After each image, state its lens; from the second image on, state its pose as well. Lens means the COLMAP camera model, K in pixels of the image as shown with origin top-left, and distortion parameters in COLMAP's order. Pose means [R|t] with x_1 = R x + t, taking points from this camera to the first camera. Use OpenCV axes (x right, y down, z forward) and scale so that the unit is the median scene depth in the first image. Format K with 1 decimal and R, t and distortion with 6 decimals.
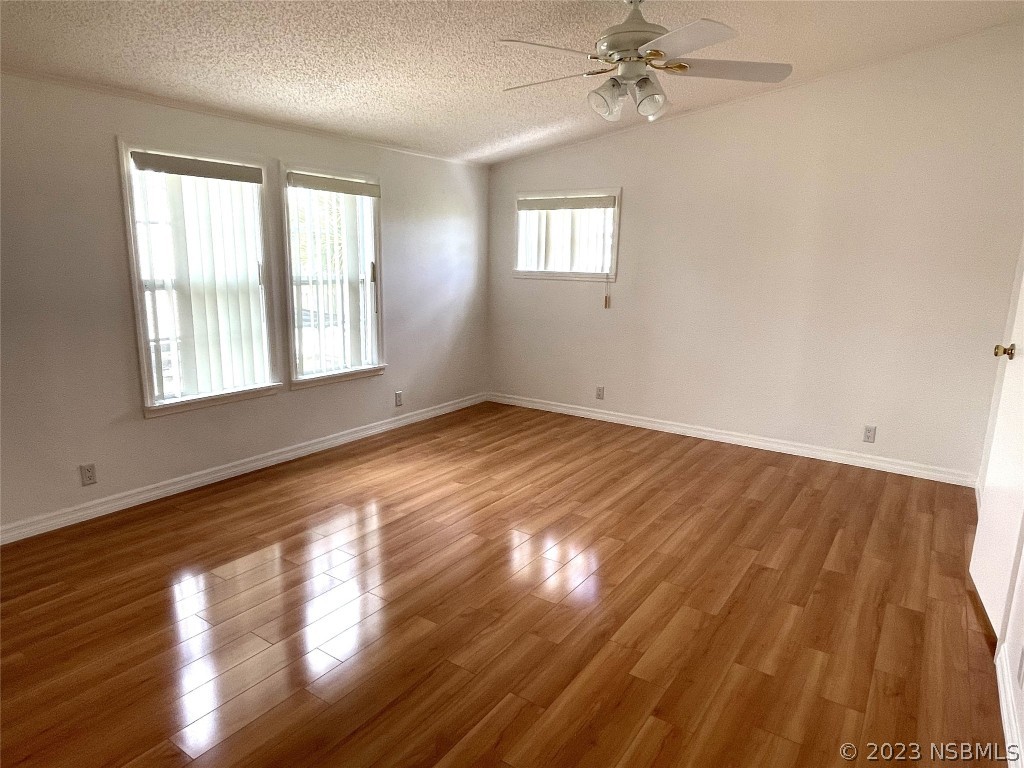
lens RADIAL K [[621.7, 0, 491.5], [0, 621.7, 384.8], [0, 0, 1]] dist [-0.002769, -0.003280]
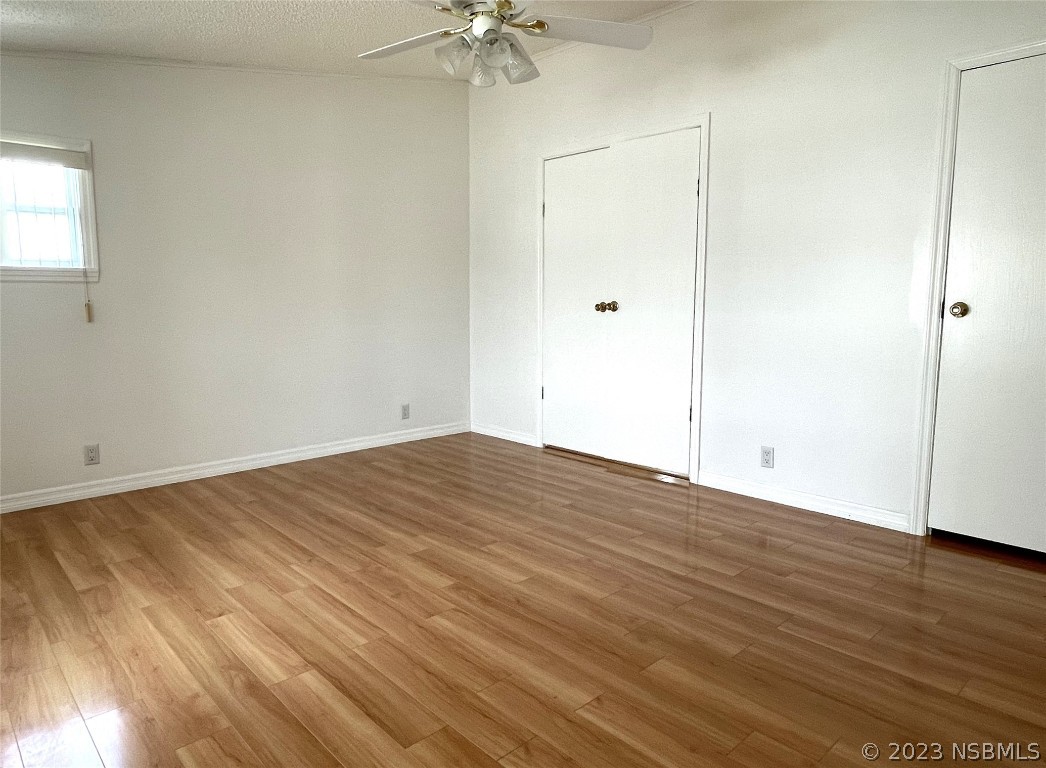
lens RADIAL K [[687.0, 0, 519.9], [0, 687.0, 380.3], [0, 0, 1]] dist [0.011806, -0.025283]
pose [[0.192040, -0.135763, 0.971951, -0.519218], [0.206418, 0.973818, 0.095239, -0.047197], [-0.959433, 0.182339, 0.215036, 0.512606]]
